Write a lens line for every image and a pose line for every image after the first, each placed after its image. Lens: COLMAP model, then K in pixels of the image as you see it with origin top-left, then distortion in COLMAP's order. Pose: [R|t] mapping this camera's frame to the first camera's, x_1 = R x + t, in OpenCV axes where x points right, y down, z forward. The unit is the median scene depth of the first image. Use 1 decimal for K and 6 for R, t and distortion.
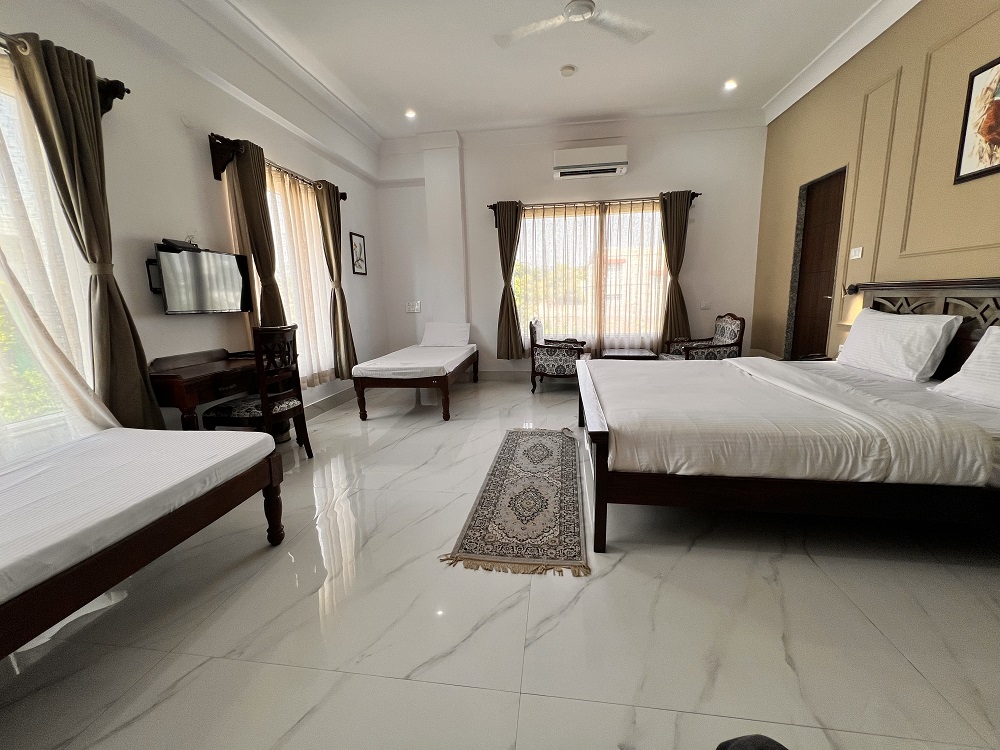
lens RADIAL K [[404.5, 0, 498.2], [0, 404.5, 373.7], [0, 0, 1]] dist [-0.001845, 0.000581]
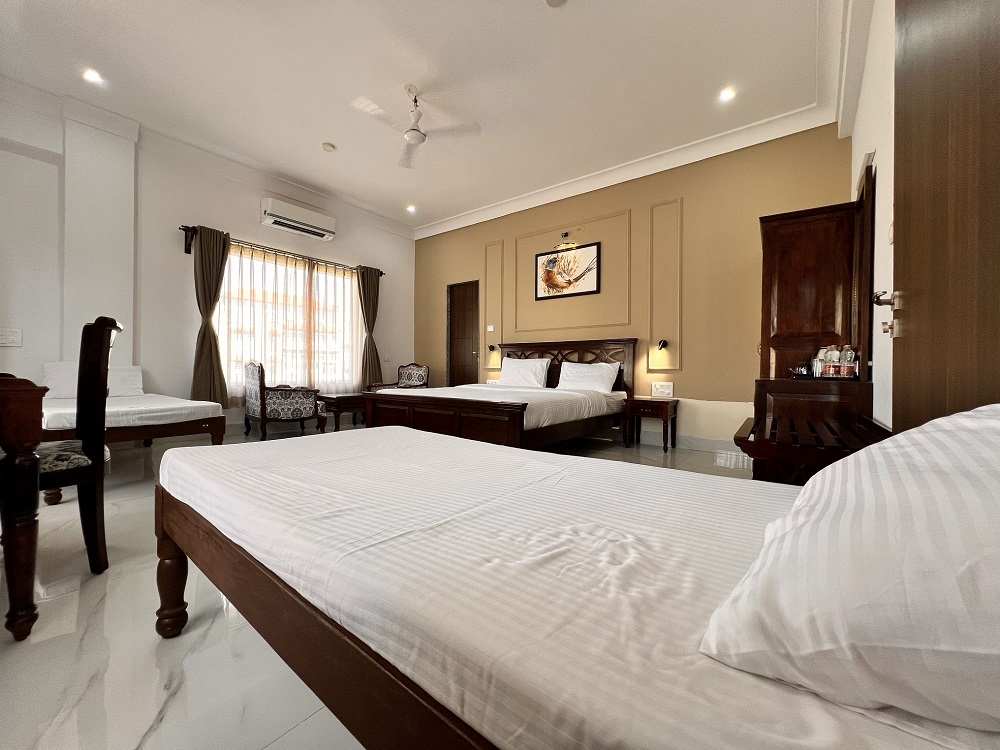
lens RADIAL K [[404.5, 0, 503.0], [0, 404.5, 375.0], [0, 0, 1]] dist [-0.001845, 0.000581]
pose [[0.485128, 0.021638, 0.874175, -0.533478], [0.137001, 0.985467, -0.100423, 0.076778], [-0.863644, 0.168481, 0.475114, 0.110310]]
